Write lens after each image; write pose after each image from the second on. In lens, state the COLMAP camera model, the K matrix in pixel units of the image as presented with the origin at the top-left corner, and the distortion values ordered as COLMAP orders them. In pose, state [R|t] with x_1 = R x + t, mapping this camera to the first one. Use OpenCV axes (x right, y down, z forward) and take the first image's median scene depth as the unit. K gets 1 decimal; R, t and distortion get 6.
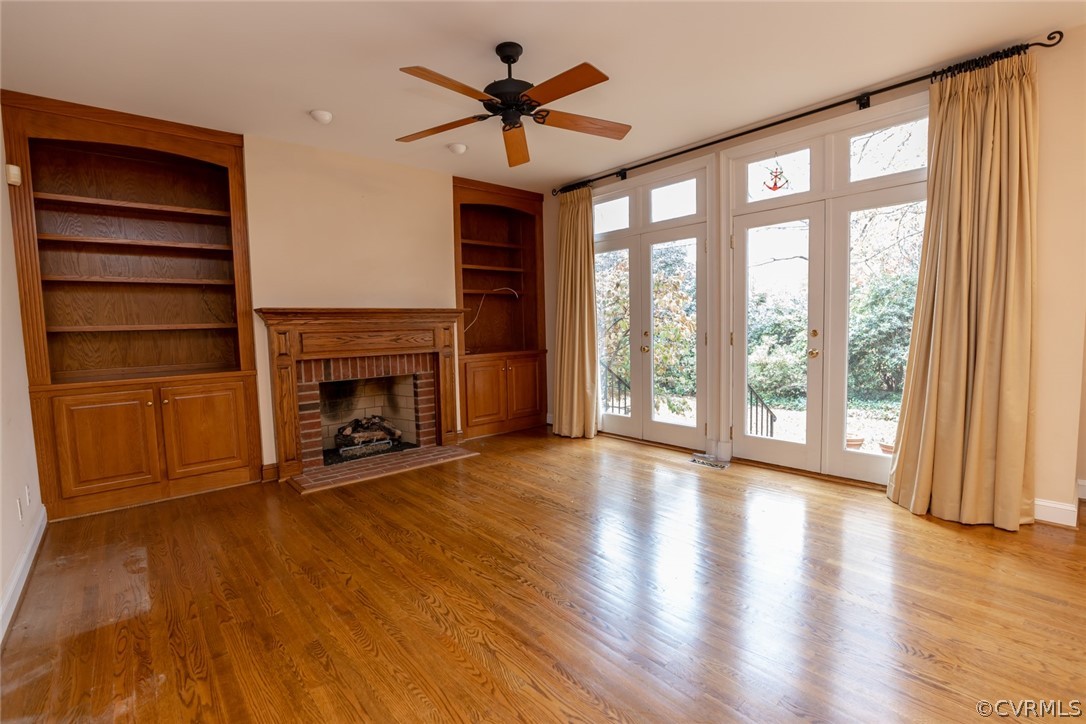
lens RADIAL K [[495.7, 0, 549.8], [0, 495.7, 362.3], [0, 0, 1]] dist [-0.019241, -0.000070]
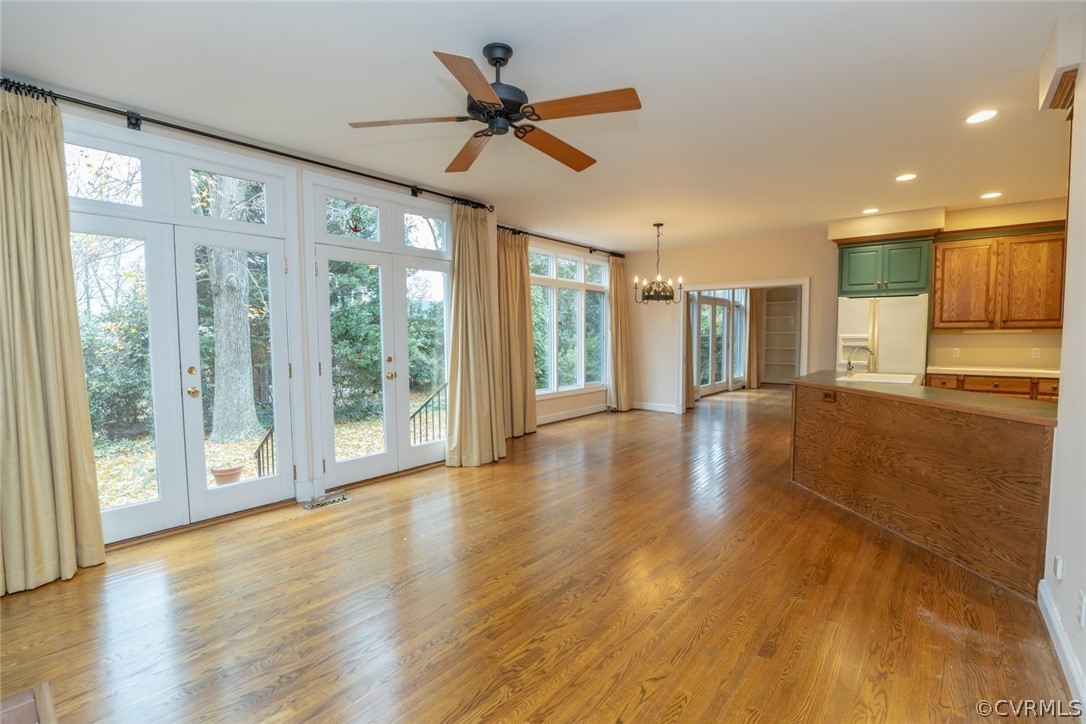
lens RADIAL K [[495.7, 0, 543.2], [0, 495.7, 368.3], [0, 0, 1]] dist [-0.019241, -0.000070]
pose [[-0.153445, -0.039713, 0.987359, -0.618659], [0.088073, 0.994666, 0.053695, -0.058409], [-0.984225, 0.095199, -0.149128, 0.679193]]
